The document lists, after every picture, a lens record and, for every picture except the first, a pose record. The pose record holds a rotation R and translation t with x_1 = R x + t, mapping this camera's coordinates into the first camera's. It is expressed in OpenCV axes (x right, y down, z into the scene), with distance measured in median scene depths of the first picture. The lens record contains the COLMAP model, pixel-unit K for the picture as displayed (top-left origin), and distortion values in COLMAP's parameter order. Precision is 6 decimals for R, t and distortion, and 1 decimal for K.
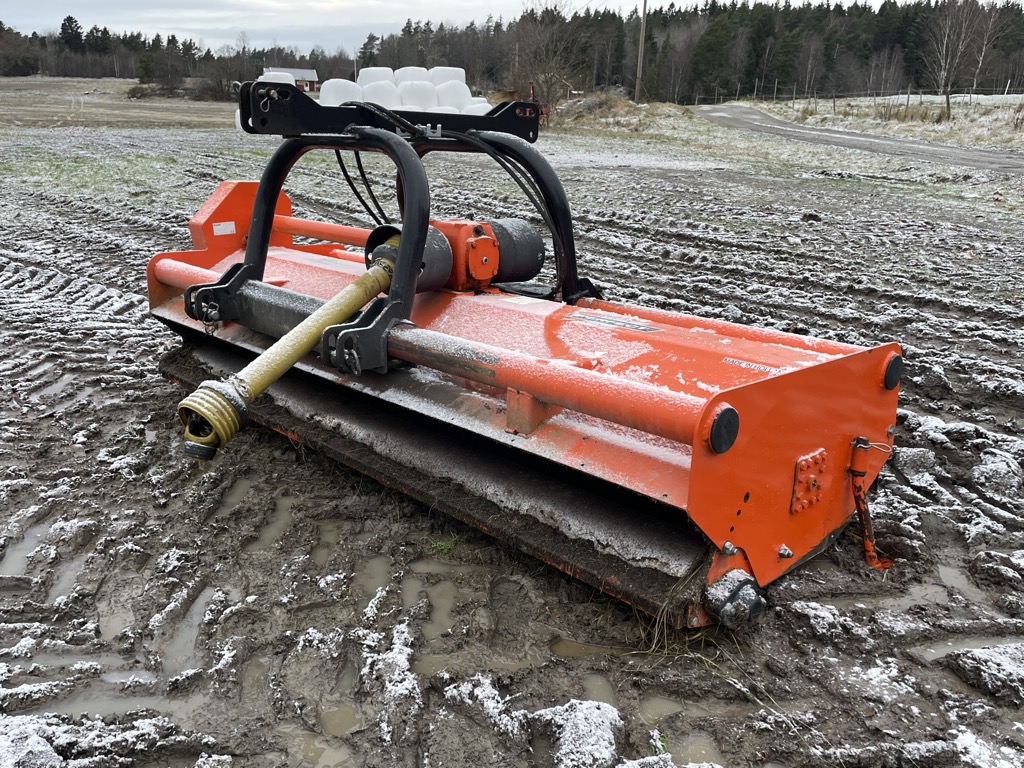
lens RADIAL K [[856.1, 0, 504.2], [0, 856.1, 390.4], [0, 0, 1]] dist [0.093419, -0.116309]
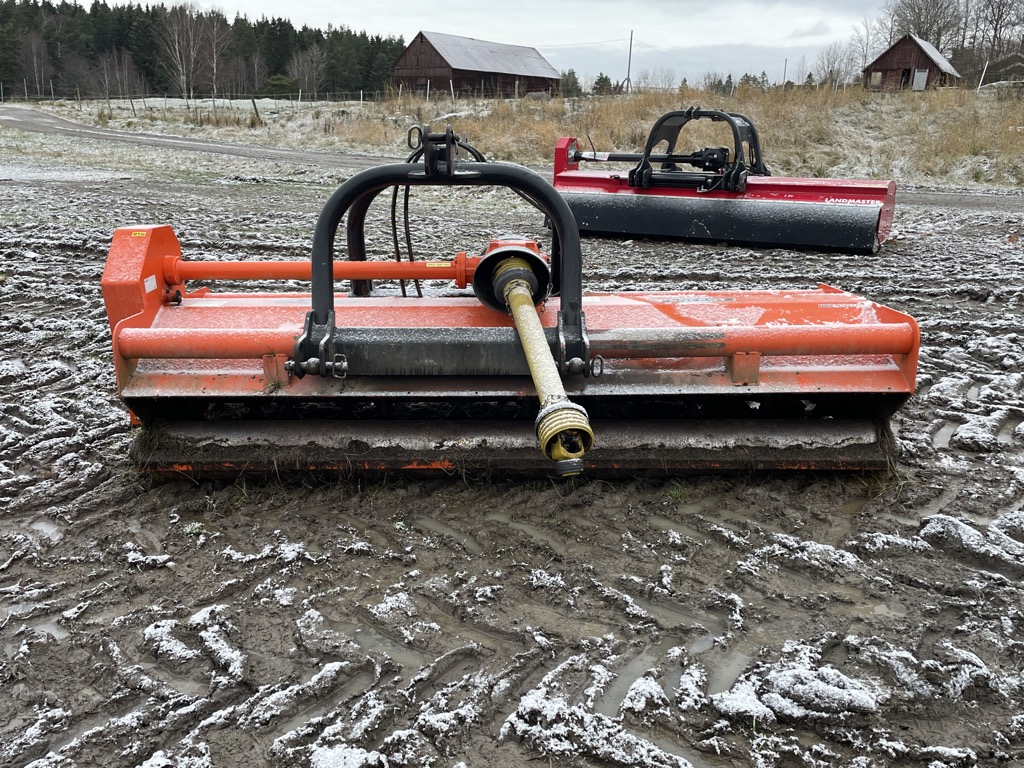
lens RADIAL K [[856.1, 0, 504.2], [0, 856.1, 390.4], [0, 0, 1]] dist [0.093419, -0.116309]
pose [[0.698465, -0.220831, 0.680721, -0.093984], [0.221715, 0.971172, 0.087561, -0.011517], [-0.680433, 0.089768, 0.727291, 0.021618]]
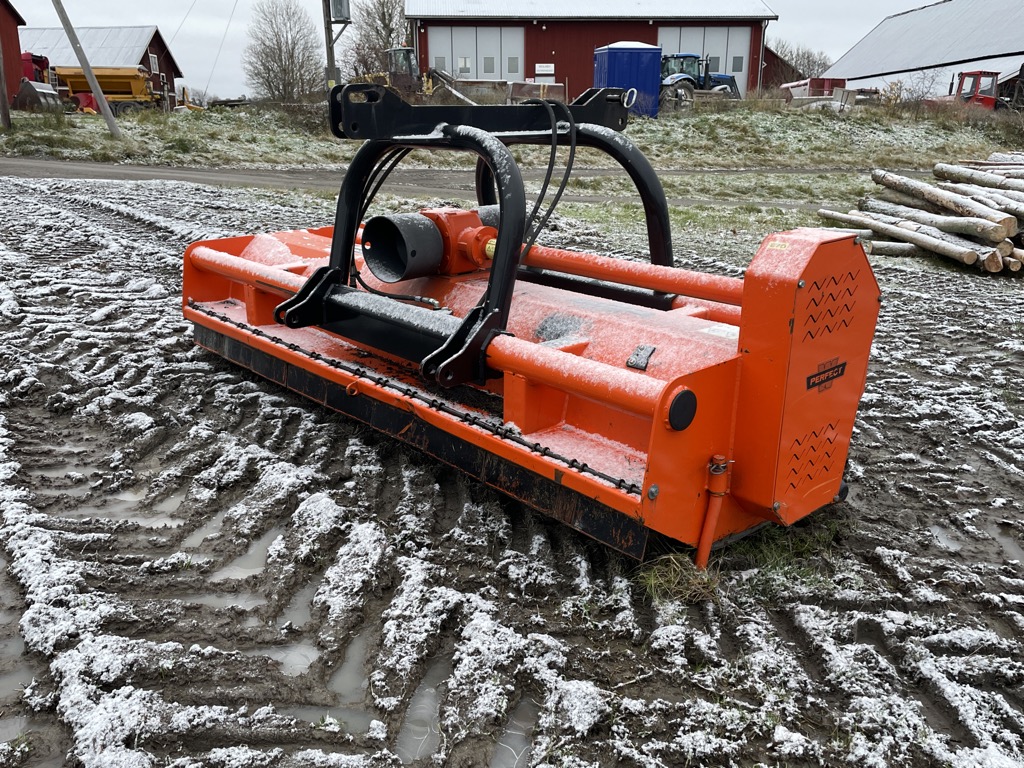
lens RADIAL K [[856.1, 0, 504.2], [0, 856.1, 390.4], [0, 0, 1]] dist [0.093419, -0.116309]
pose [[-0.998490, -0.040625, 0.036964, -0.018743], [-0.012566, 0.824108, 0.566293, -0.065051], [-0.053468, 0.564974, -0.823374, 0.211541]]
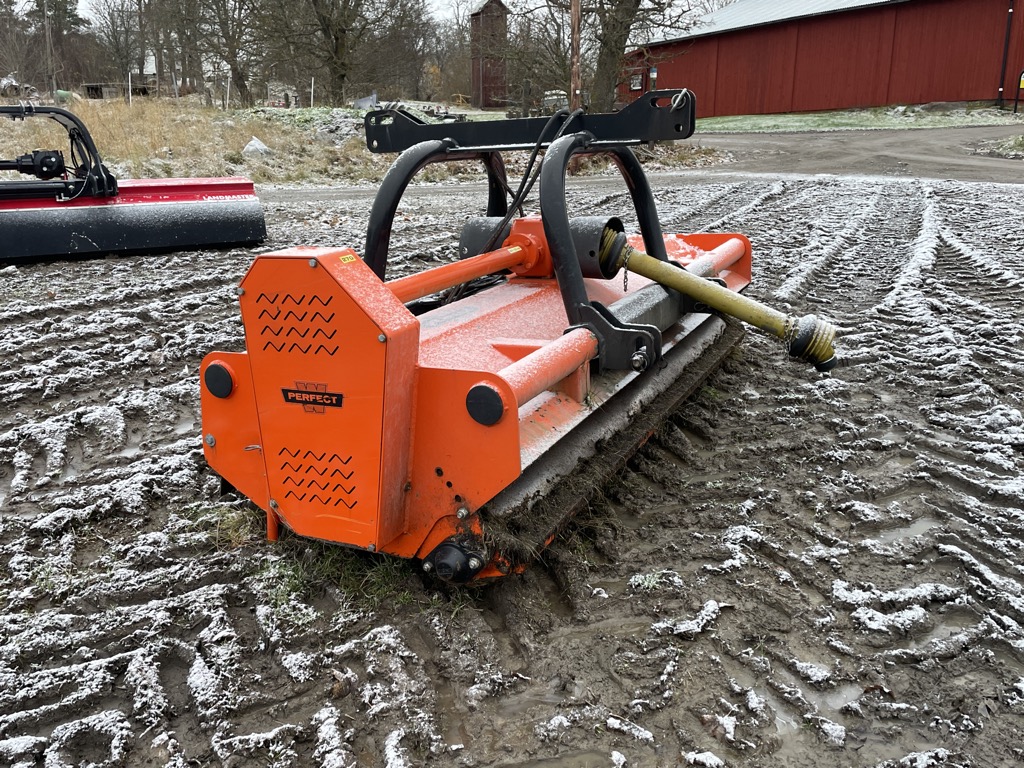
lens RADIAL K [[856.1, 0, 504.2], [0, 856.1, 390.4], [0, 0, 1]] dist [0.093419, -0.116309]
pose [[-0.333192, -0.277429, 0.901119, -0.118789], [0.297710, 0.875881, 0.379738, -0.046711], [-0.894624, 0.394798, -0.209243, 0.145430]]
